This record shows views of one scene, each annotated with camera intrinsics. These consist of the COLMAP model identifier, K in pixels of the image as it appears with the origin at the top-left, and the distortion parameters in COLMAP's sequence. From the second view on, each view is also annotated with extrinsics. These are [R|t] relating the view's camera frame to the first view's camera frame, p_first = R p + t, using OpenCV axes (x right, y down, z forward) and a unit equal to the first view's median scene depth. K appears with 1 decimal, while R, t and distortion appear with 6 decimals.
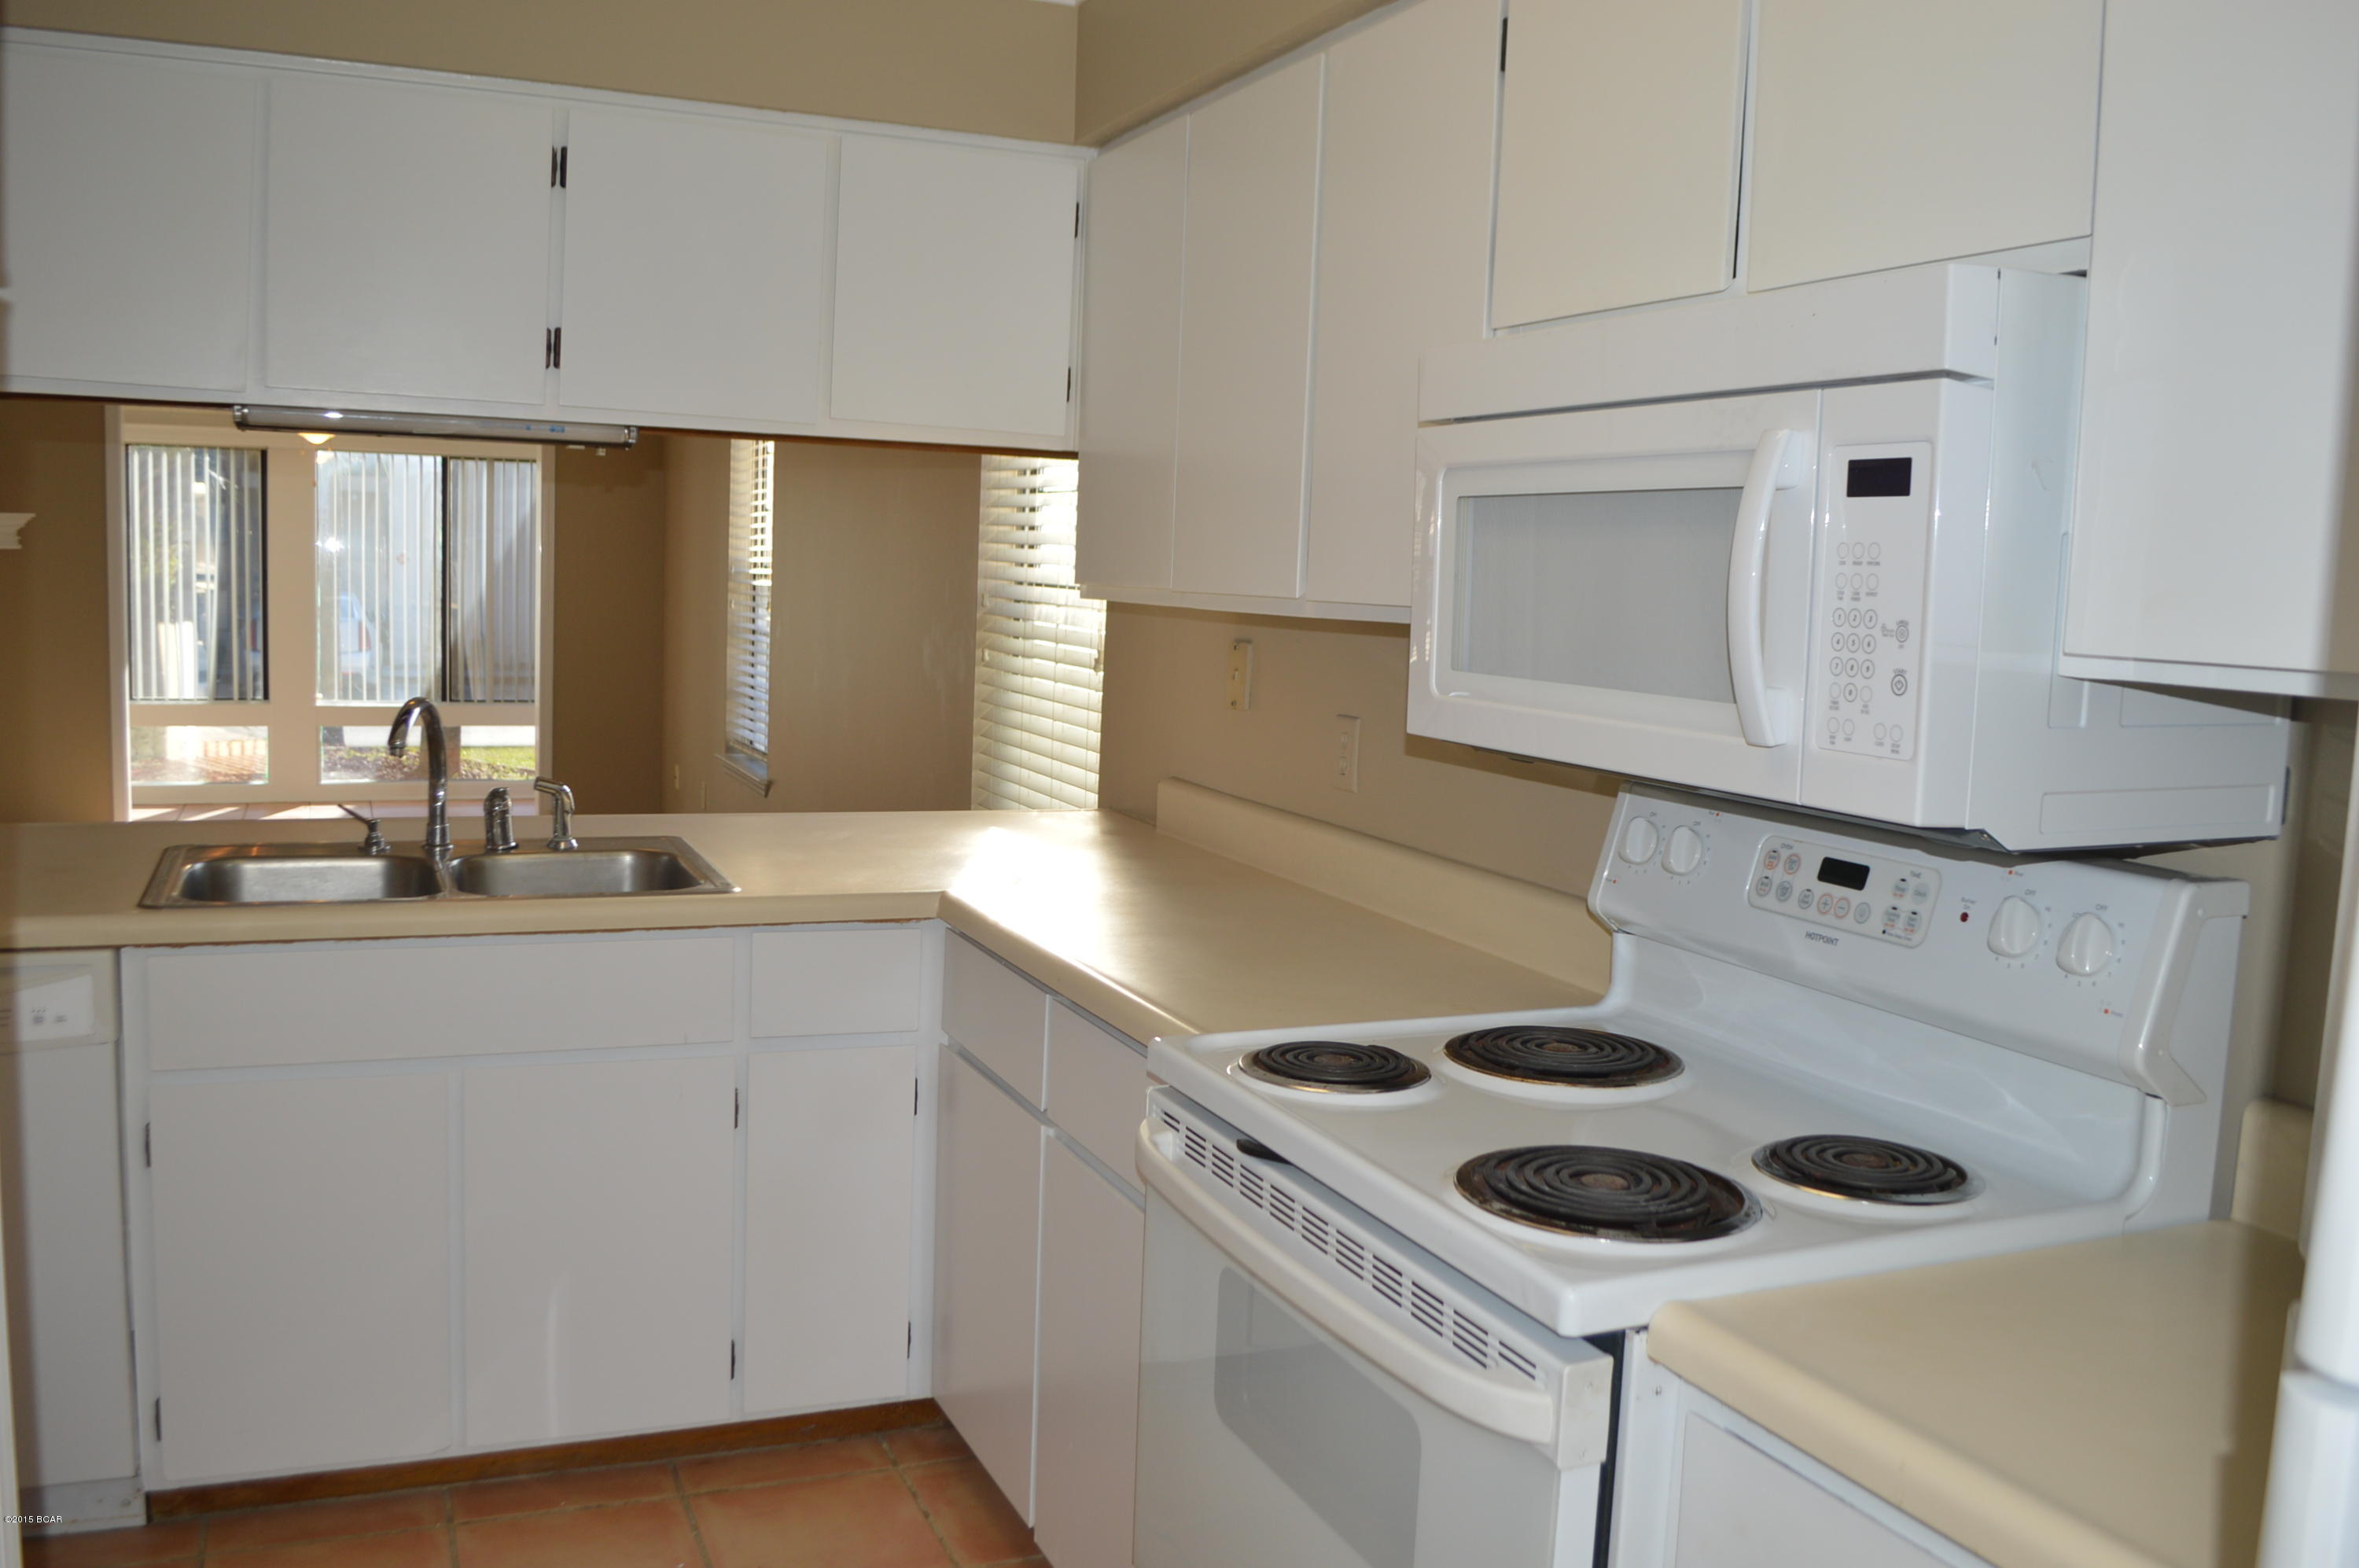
lens RADIAL K [[1965.6, 0, 1170.4], [0, 1965.6, 789.5], [0, 0, 1]] dist [-0.081500, 0.017777]
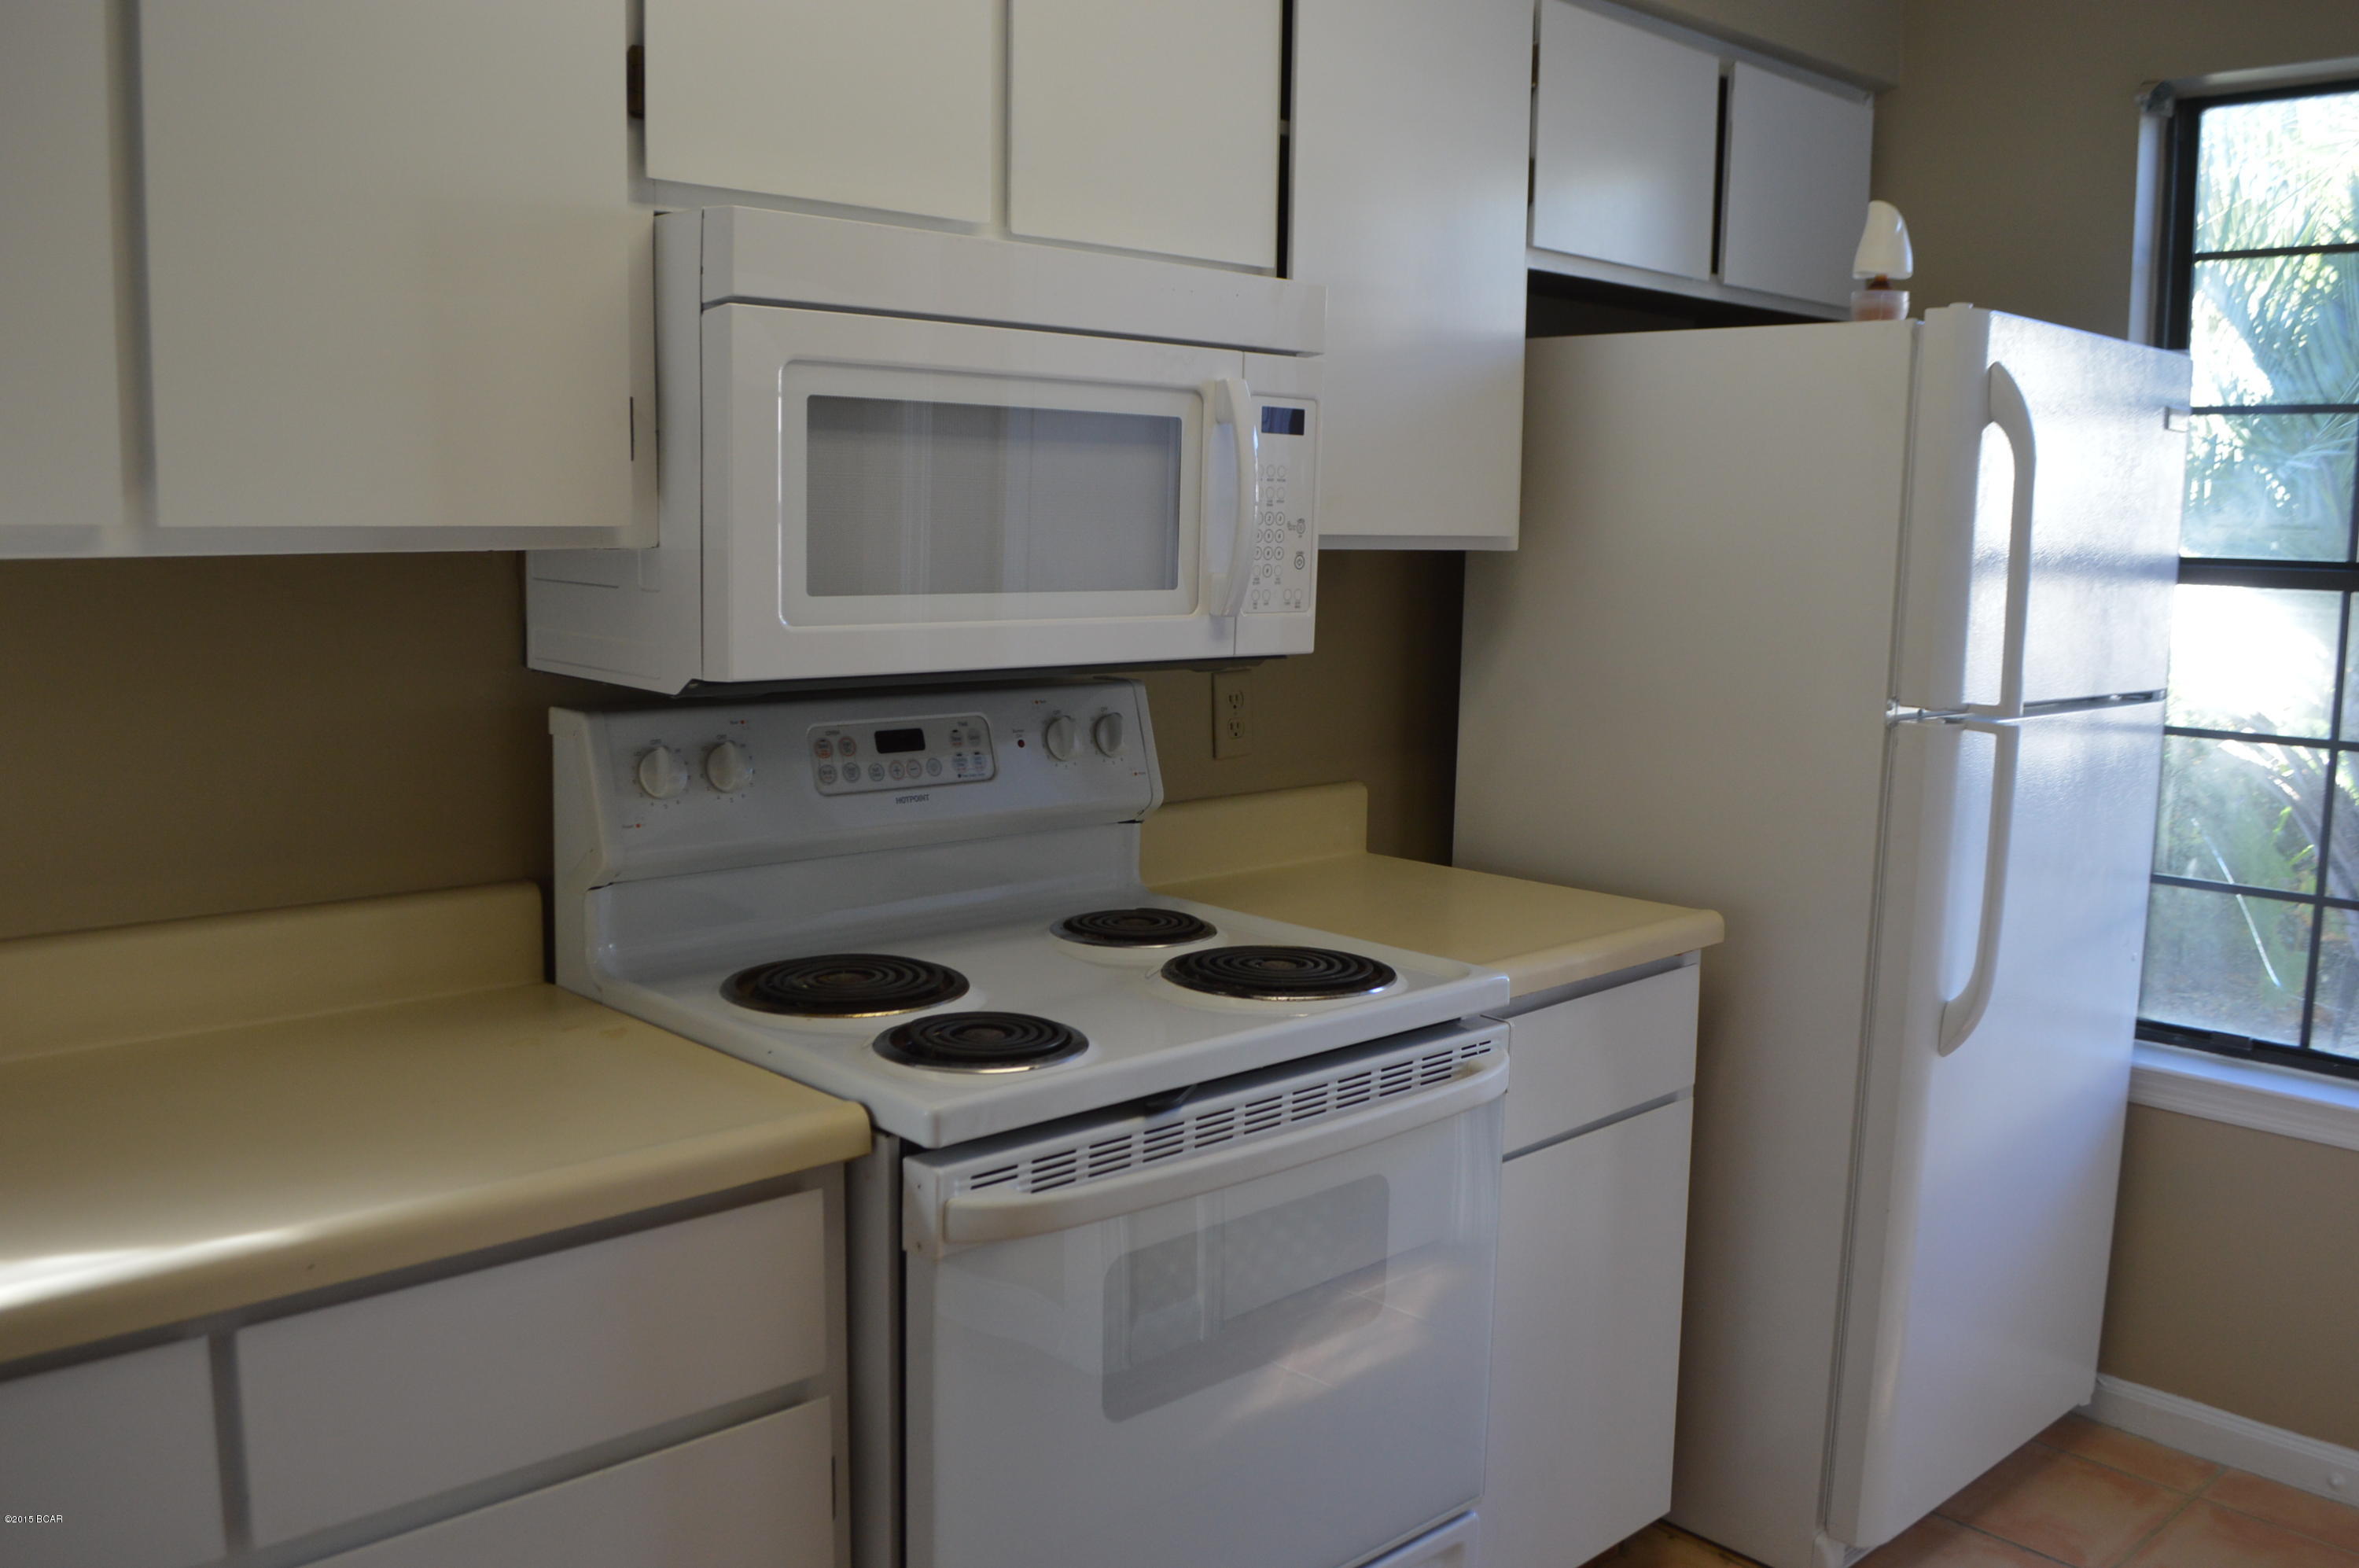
lens RADIAL K [[1965.6, 0, 1184.0], [0, 1965.6, 785.3], [0, 0, 1]] dist [-0.081500, 0.017777]
pose [[-0.348092, -0.171475, 0.921644, -0.979631], [0.074248, 0.974998, 0.209444, -0.201643], [-0.934515, 0.141336, -0.326657, 1.542204]]
